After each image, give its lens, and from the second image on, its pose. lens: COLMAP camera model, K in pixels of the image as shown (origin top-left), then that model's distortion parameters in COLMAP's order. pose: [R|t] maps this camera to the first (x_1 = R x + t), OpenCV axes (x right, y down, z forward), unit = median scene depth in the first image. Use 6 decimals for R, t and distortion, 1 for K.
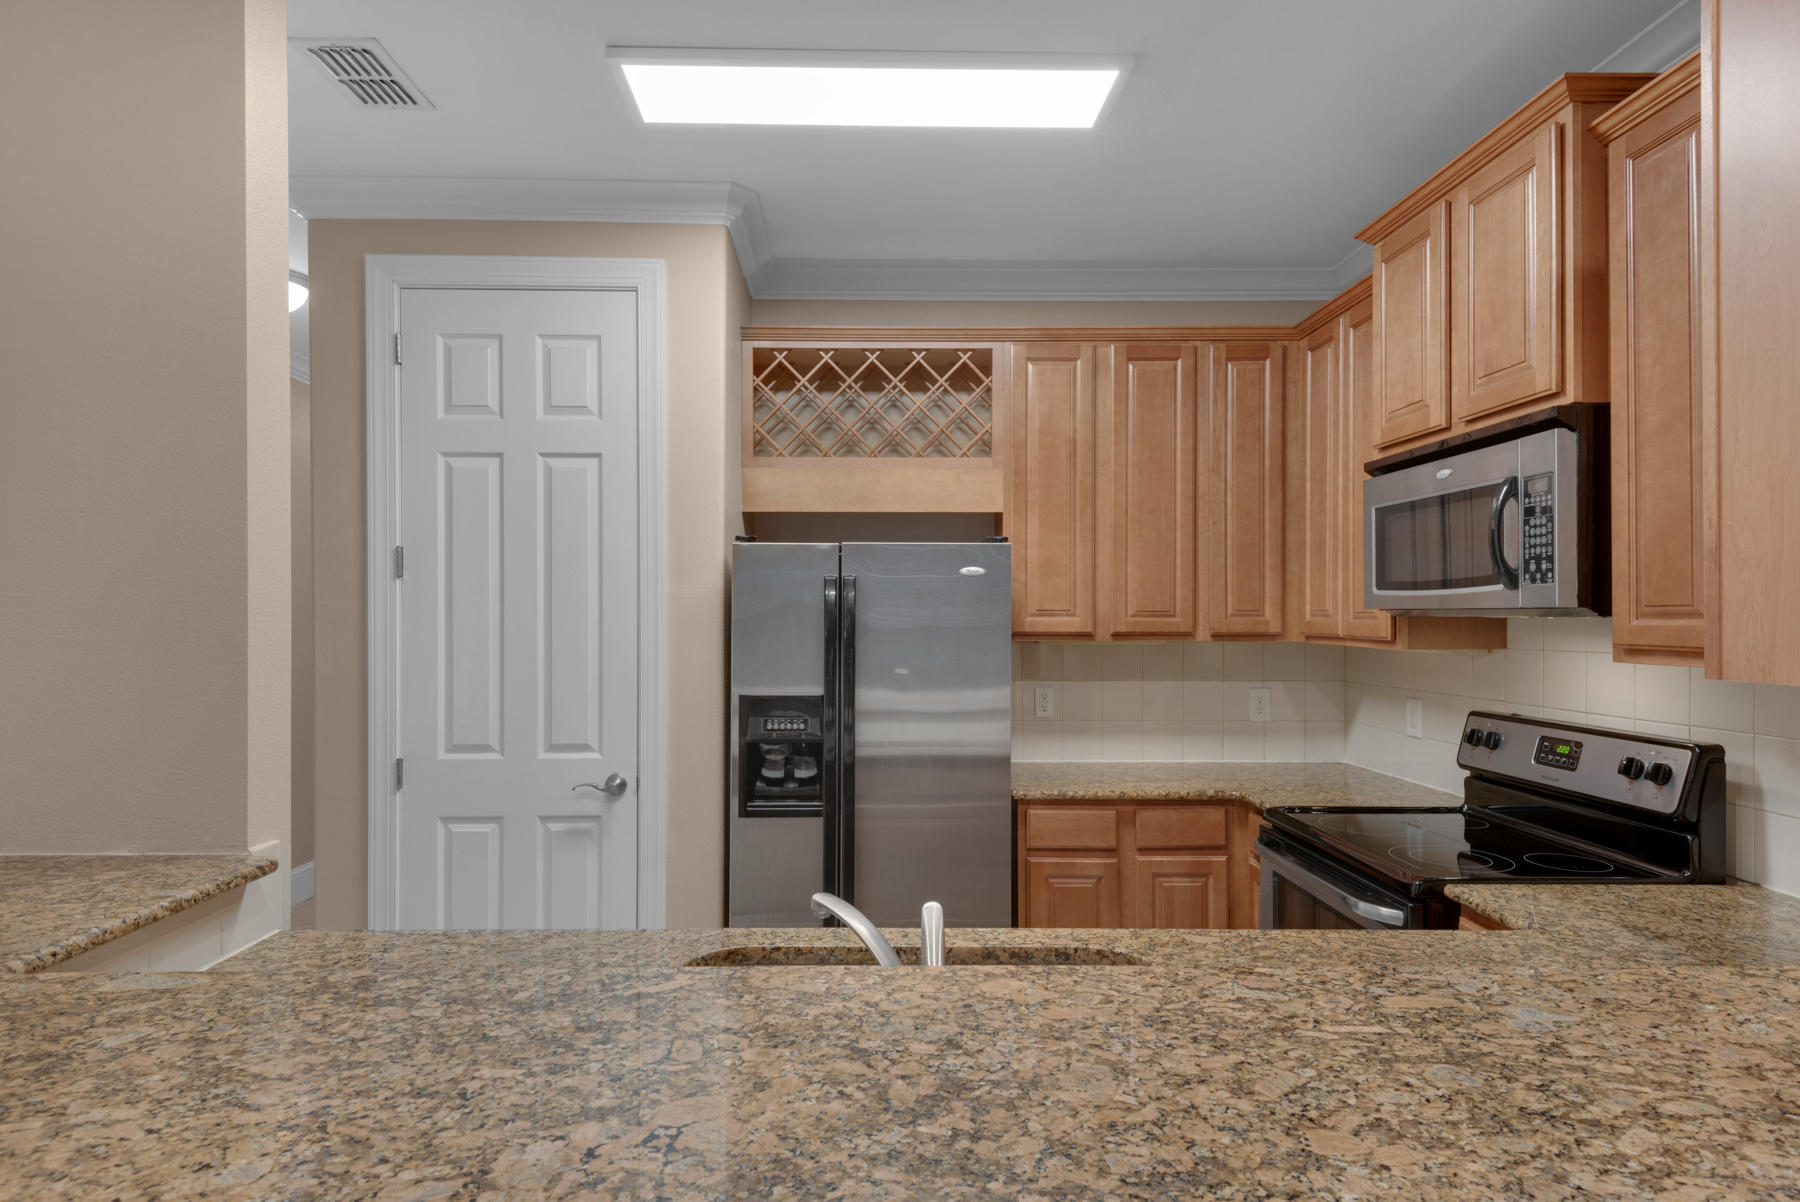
lens RADIAL K [[950.6, 0, 896.2], [0, 950.6, 613.3], [0, 0, 1]] dist [0.003393, 0.000306]
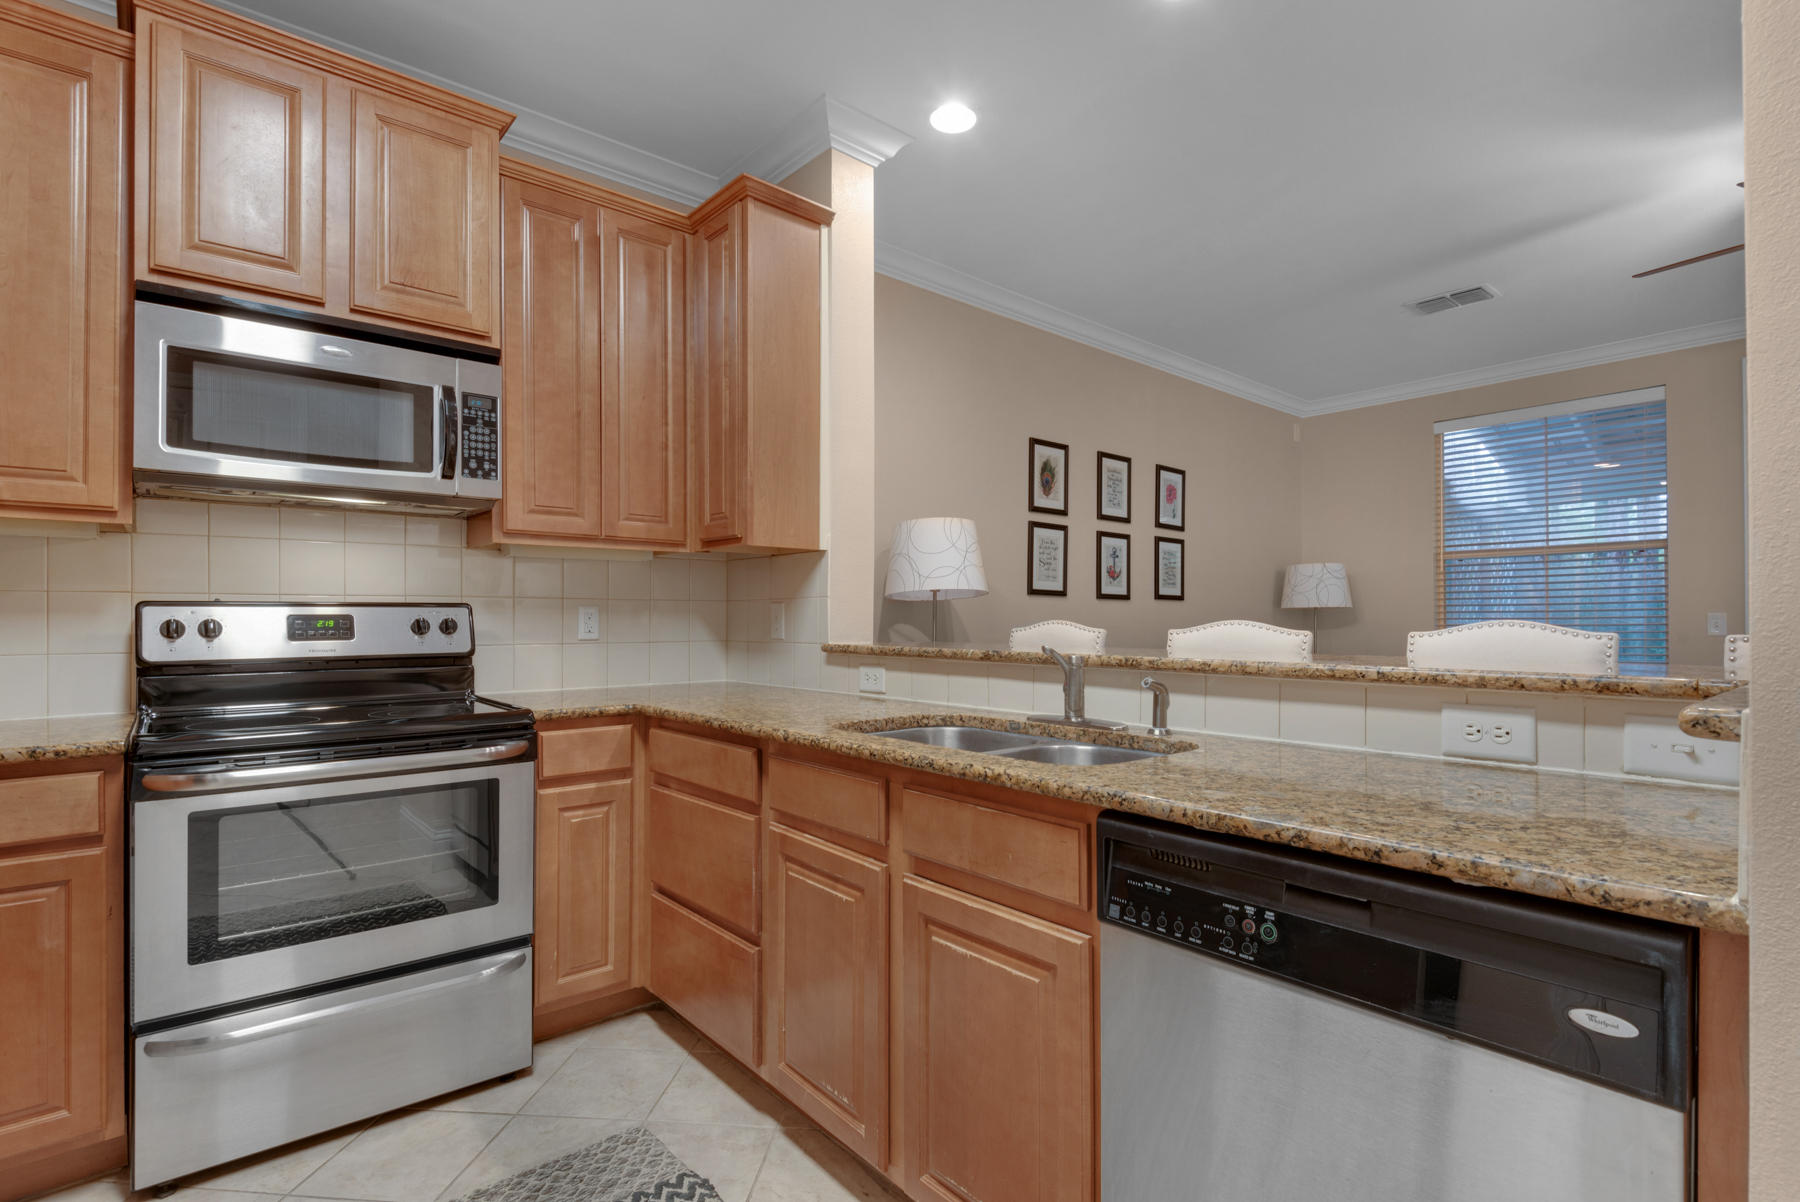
lens RADIAL K [[854.5, 0, 898.5], [0, 854.5, 615.9], [0, 0, 1]] dist [0.024831, -0.021786]
pose [[-0.634992, 0.003659, 0.772510, -0.430950], [0.000007, 0.999989, -0.004731, 0.117845], [-0.772519, -0.002999, -0.634985, 0.952395]]
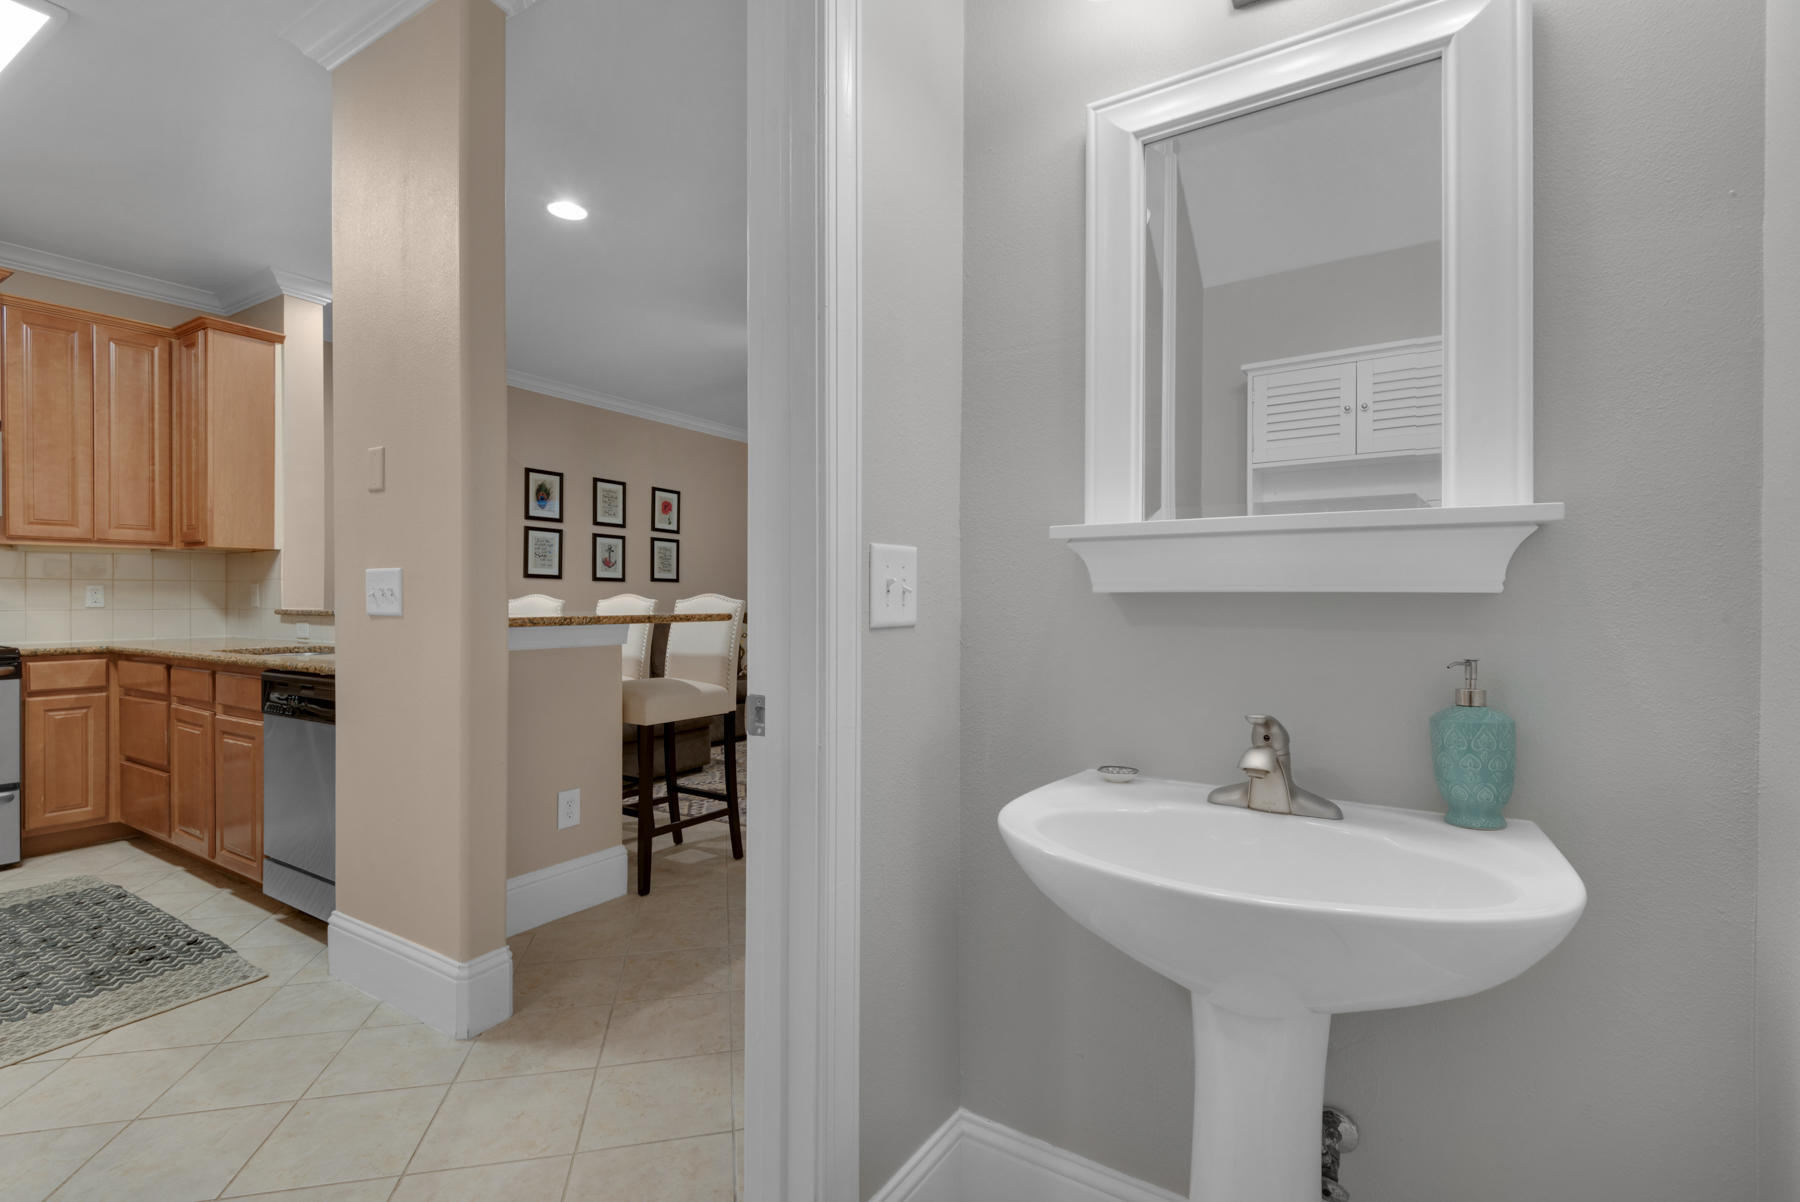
lens RADIAL K [[819.6, 0, 915.4], [0, 819.6, 601.1], [0, 0, 1]] dist [0.018842, -0.009221]
pose [[-0.838704, -0.002284, 0.544582, -1.430229], [-0.000588, 0.999994, 0.003288, 0.124572], [-0.544587, 0.002437, -0.838701, 1.022329]]
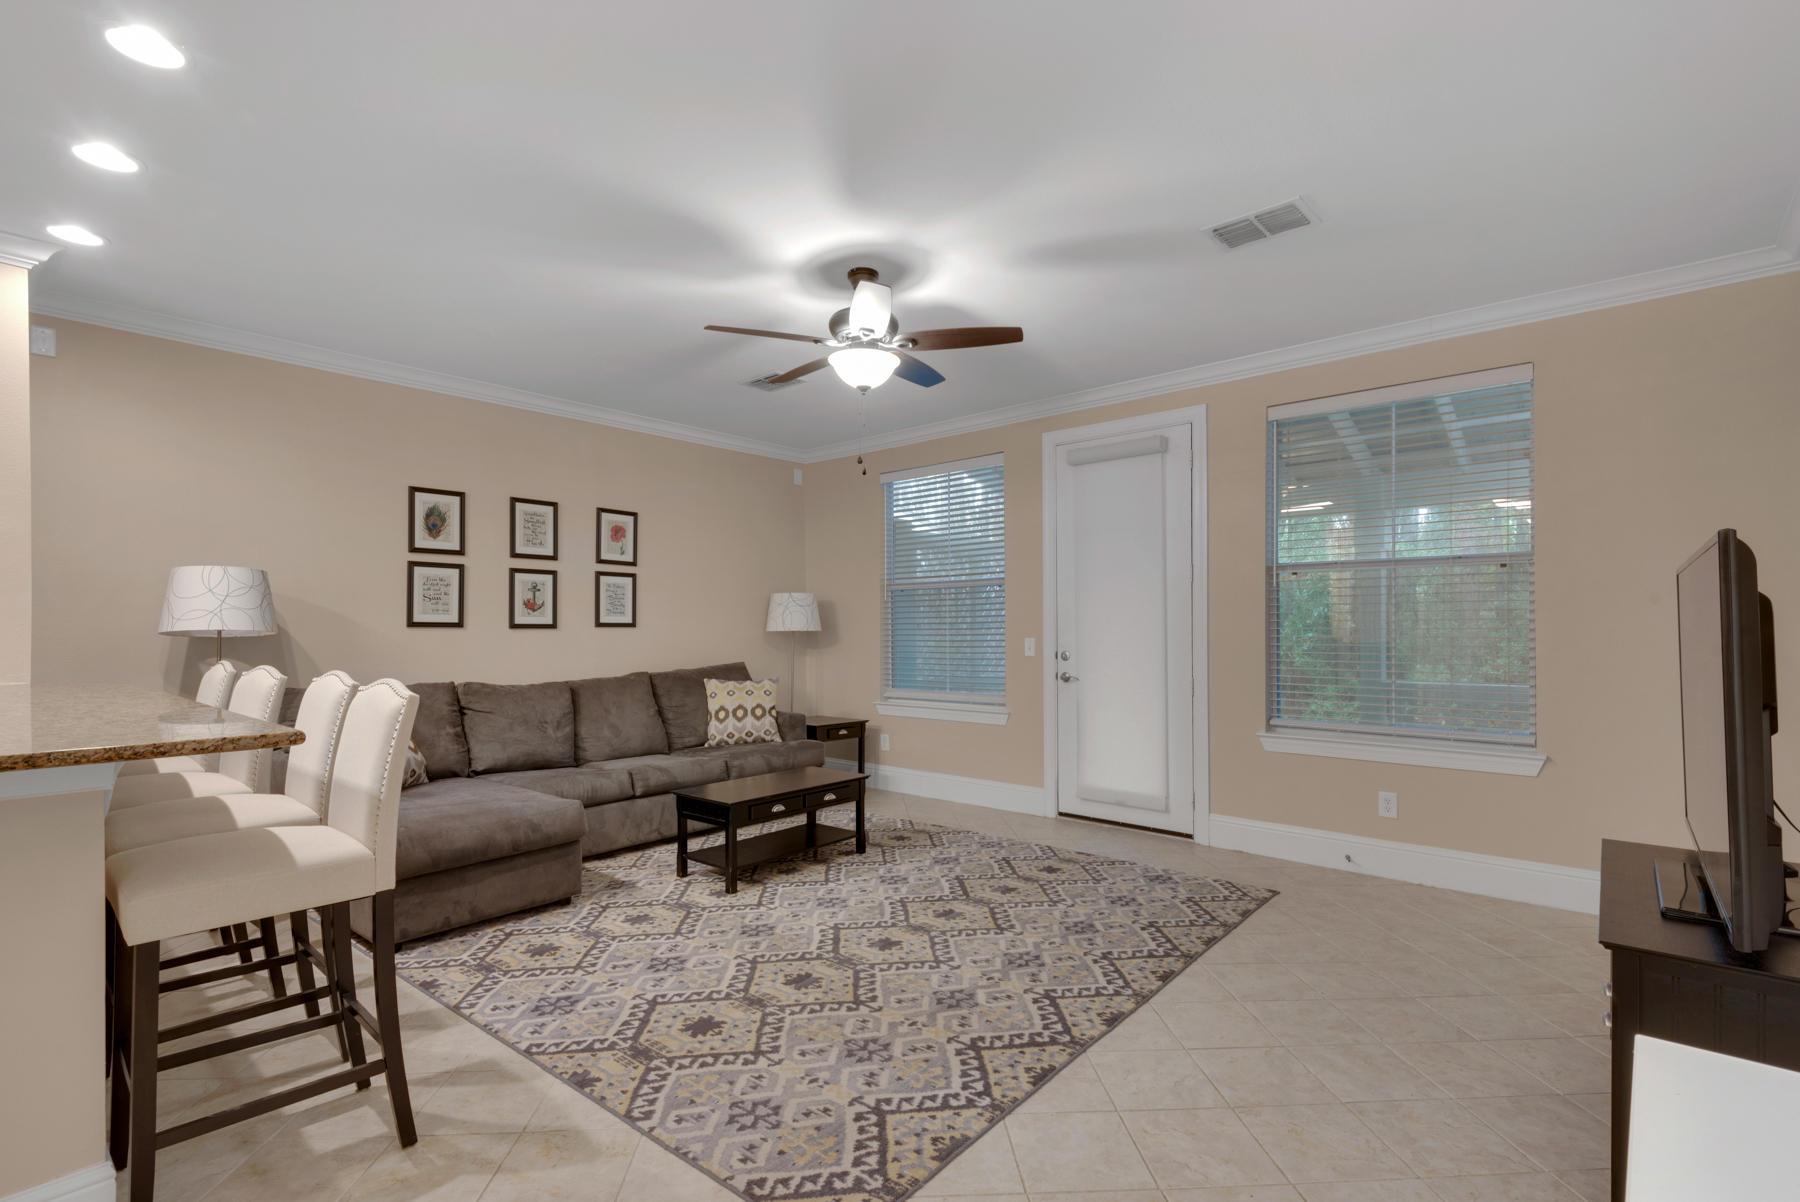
lens RADIAL K [[845.7, 0, 898.1], [0, 845.7, 623.3], [0, 0, 1]] dist [0.039522, -0.023685]
pose [[-0.735479, 0.002815, 0.677541, -1.325247], [0.004276, 0.999991, 0.000488, 0.065458], [-0.677534, 0.003256, -0.735485, 0.361913]]
